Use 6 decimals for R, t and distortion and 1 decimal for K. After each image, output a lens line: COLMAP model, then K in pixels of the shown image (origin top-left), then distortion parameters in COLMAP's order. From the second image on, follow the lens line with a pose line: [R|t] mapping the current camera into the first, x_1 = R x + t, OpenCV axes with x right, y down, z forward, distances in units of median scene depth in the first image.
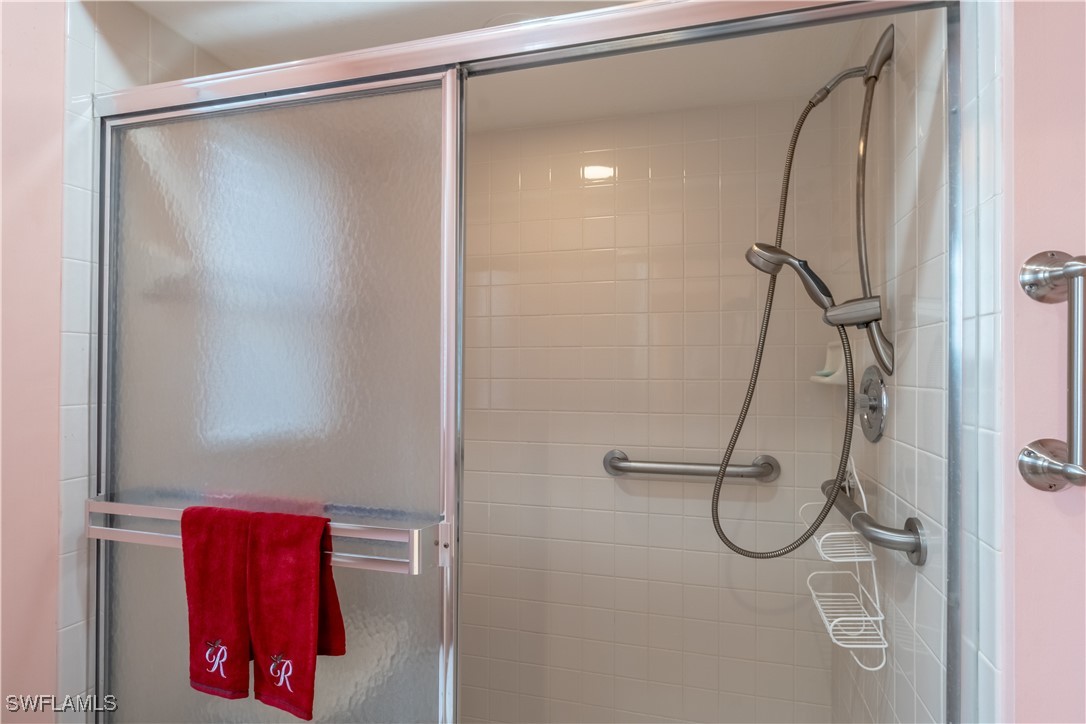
lens RADIAL K [[492.4, 0, 540.5], [0, 492.4, 367.6], [0, 0, 1]] dist [-0.004218, 0.000304]
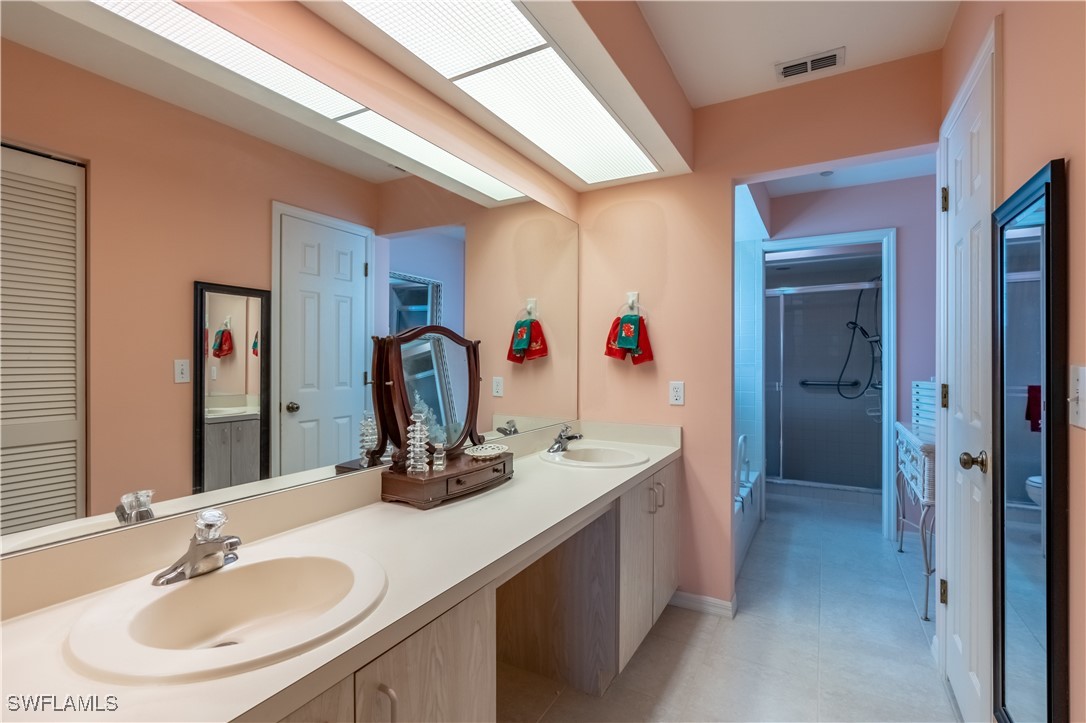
lens RADIAL K [[488.2, 0, 540.5], [0, 488.2, 362.1], [0, 0, 1]] dist [-0.002989, -0.000115]
pose [[0.980263, -0.004074, -0.197656, -1.335718], [0.005123, 0.999975, 0.004795, 0.053017], [0.197632, -0.005713, 0.980260, -3.634123]]
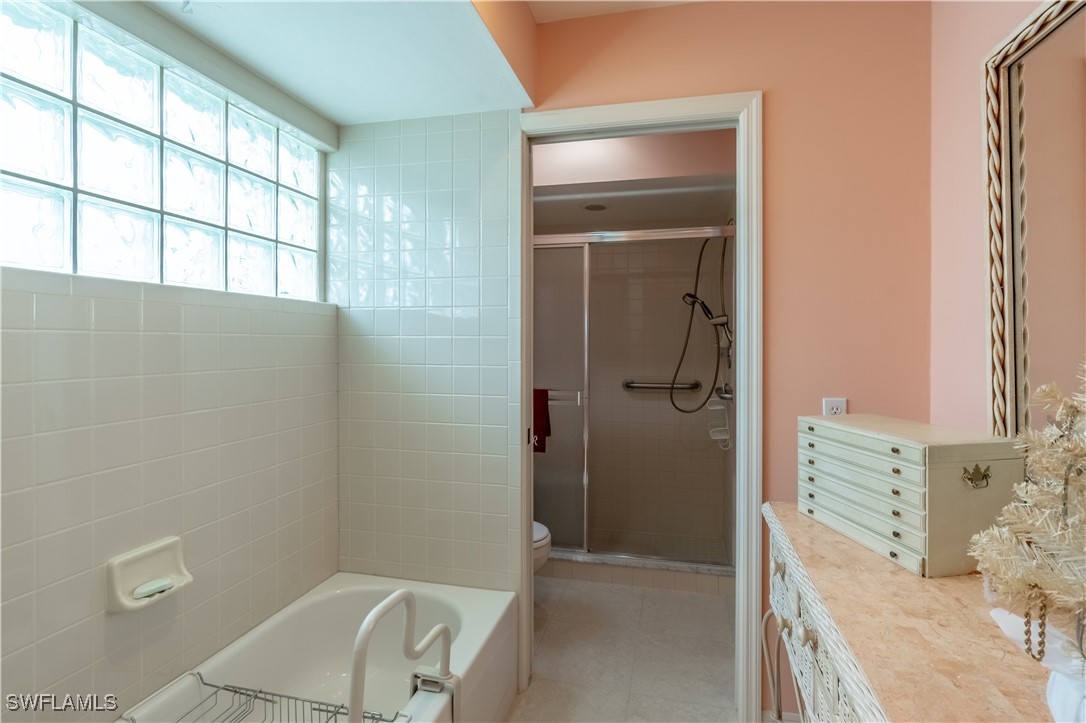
lens RADIAL K [[495.1, 0, 561.7], [0, 495.1, 343.1], [0, 0, 1]] dist [-0.002744, -0.000268]
pose [[0.995152, -0.001912, 0.098335, -0.517044], [0.001127, 0.999967, 0.008035, -0.007061], [-0.098347, -0.007885, 0.995121, -1.657636]]
